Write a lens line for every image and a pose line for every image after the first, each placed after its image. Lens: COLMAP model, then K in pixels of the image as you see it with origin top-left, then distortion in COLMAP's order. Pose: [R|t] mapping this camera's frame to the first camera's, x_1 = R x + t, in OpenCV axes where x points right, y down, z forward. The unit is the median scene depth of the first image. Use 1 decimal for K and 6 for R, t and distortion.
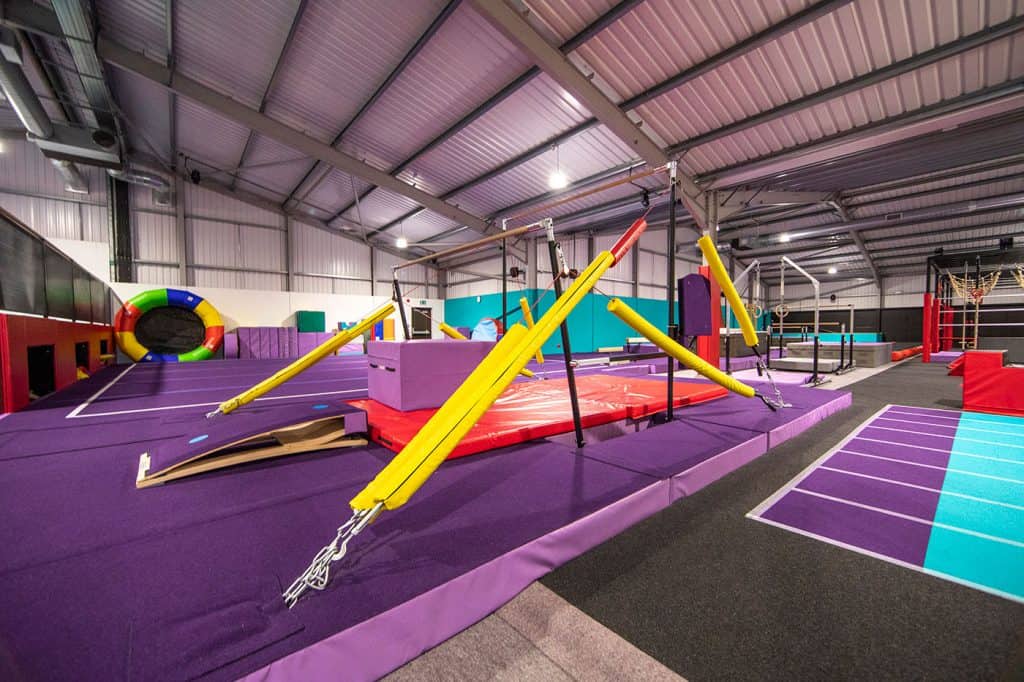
lens RADIAL K [[404.9, 0, 516.0], [0, 404.9, 345.0], [0, 0, 1]] dist [-0.000139, 0.000291]
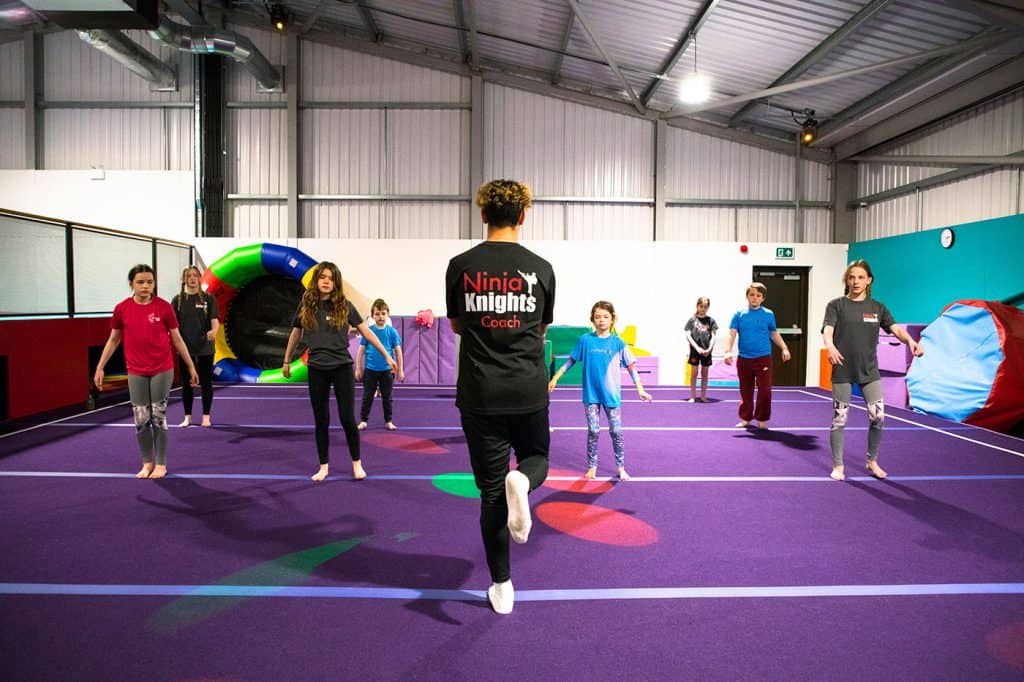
lens RADIAL K [[737.6, 0, 513.9], [0, 737.6, 330.4], [0, 0, 1]] dist [-0.046959, 0.027476]
pose [[0.773901, 0.034306, -0.632377, 0.010290], [-0.033194, 0.999356, 0.013591, -0.041667], [0.632436, 0.010473, 0.774542, 0.386506]]
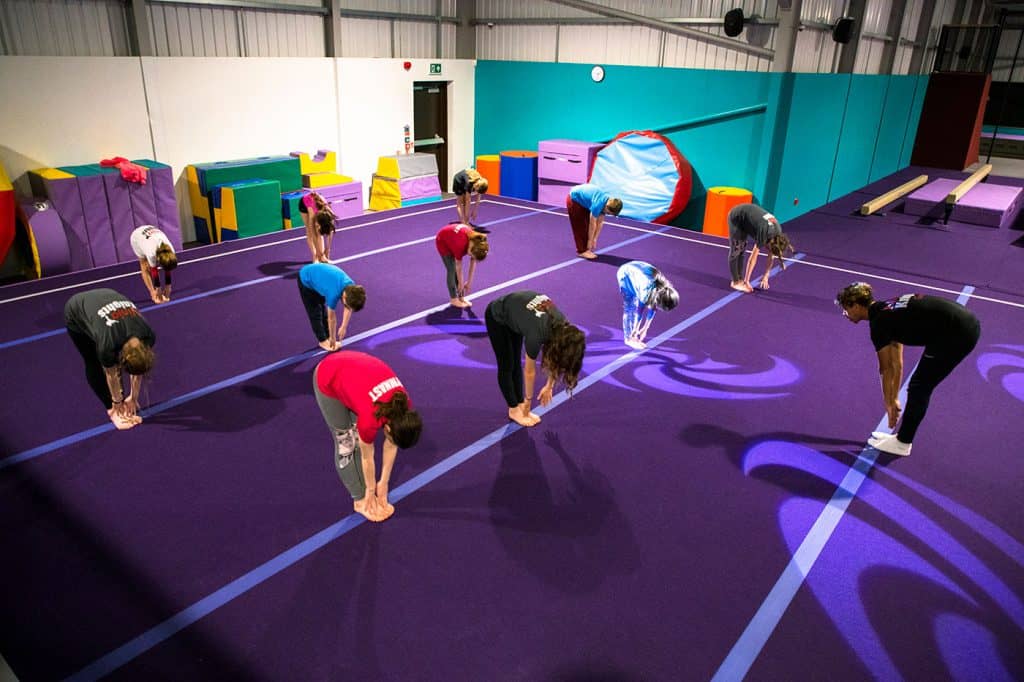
lens RADIAL K [[716.4, 0, 517.4], [0, 716.4, 338.2], [0, 0, 1]] dist [-0.062821, 0.035379]
pose [[0.979273, -0.043099, 0.197904, -0.370654], [-0.028407, 0.938215, 0.344886, -0.121951], [-0.200541, -0.343360, 0.917544, 0.291750]]
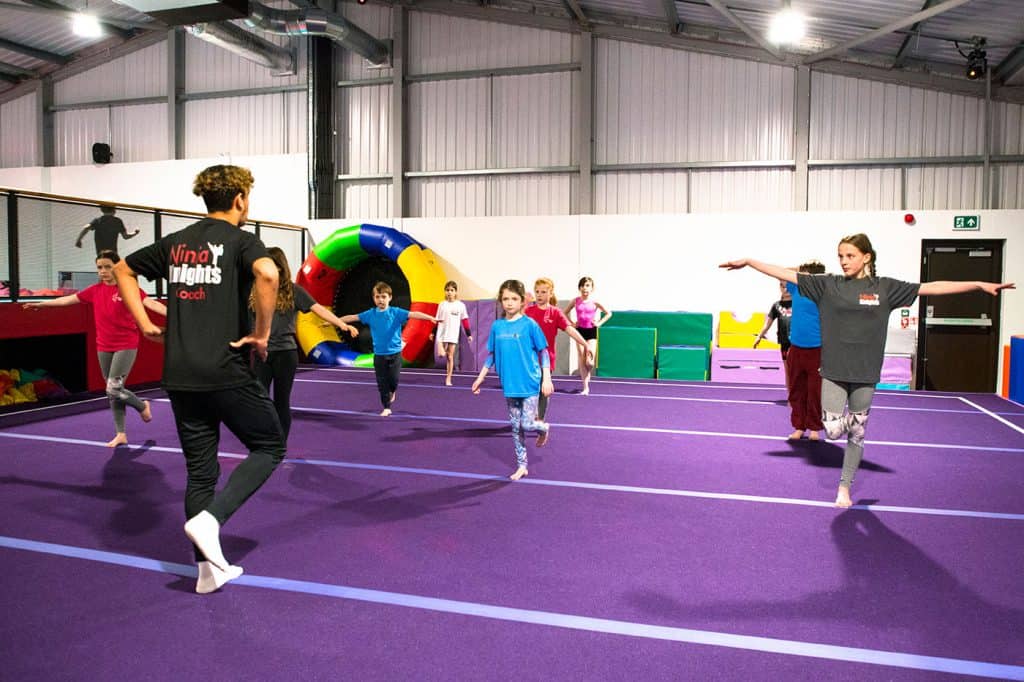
lens RADIAL K [[838.0, 0, 523.6], [0, 838.0, 318.7], [0, 0, 1]] dist [-0.055873, 0.093843]
pose [[0.538342, 0.041308, -0.841714, 0.132262], [-0.041914, 0.998874, 0.022214, -0.043098], [0.841684, 0.023320, 0.539467, 0.499002]]
